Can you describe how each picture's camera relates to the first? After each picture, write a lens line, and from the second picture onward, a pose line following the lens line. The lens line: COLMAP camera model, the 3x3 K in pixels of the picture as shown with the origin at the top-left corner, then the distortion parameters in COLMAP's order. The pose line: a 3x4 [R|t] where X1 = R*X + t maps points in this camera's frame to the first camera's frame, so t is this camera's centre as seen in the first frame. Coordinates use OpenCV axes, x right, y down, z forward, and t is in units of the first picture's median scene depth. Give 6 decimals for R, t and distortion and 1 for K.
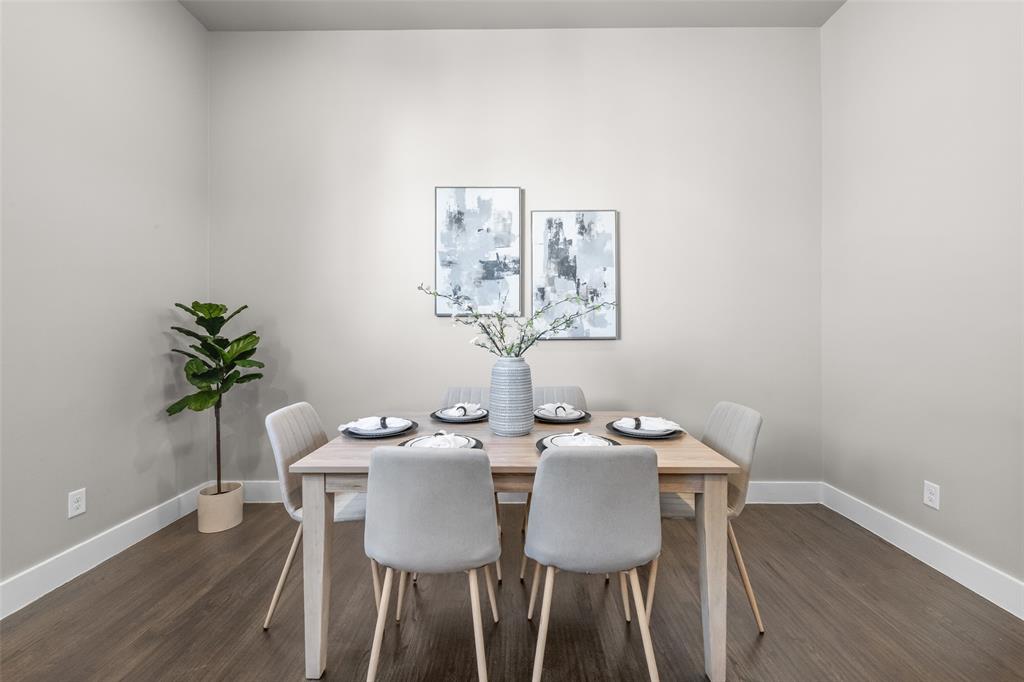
lens RADIAL K [[411.7, 0, 512.7], [0, 411.7, 332.9], [0, 0, 1]] dist [0.001012, -0.001988]
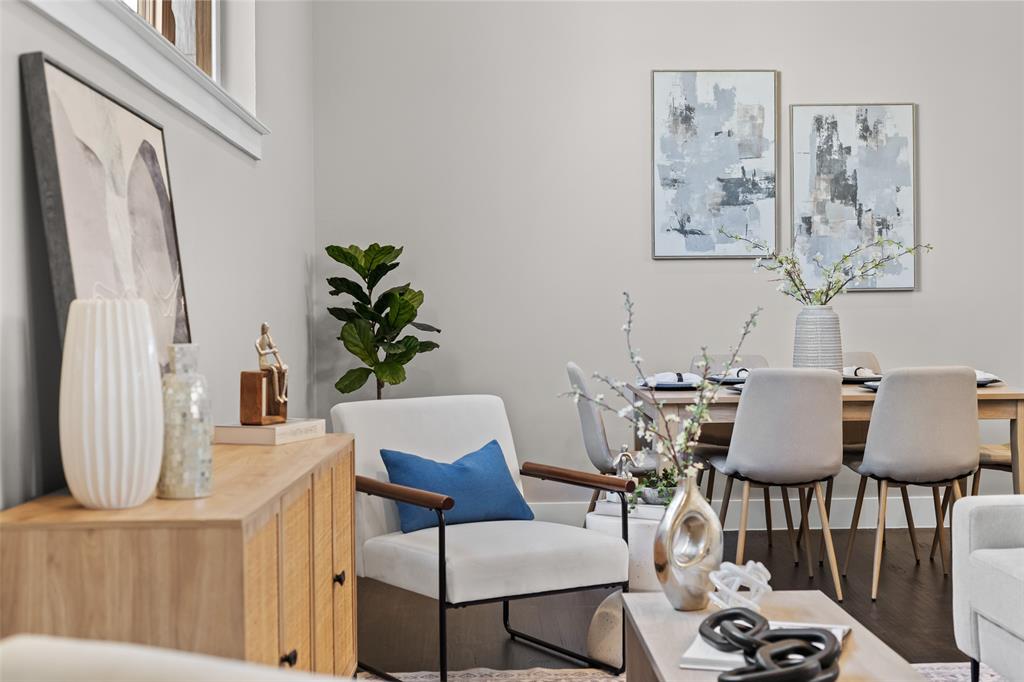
lens RADIAL K [[1466.2, 0, 513.1], [0, 1466.2, 343.8], [0, 0, 1]] dist [0.020477, 0.000000]
pose [[0.999074, -0.009915, 0.041876, -0.526935], [0.008827, 0.999621, 0.026080, 0.034606], [-0.042119, -0.025686, 0.998782, -1.439892]]
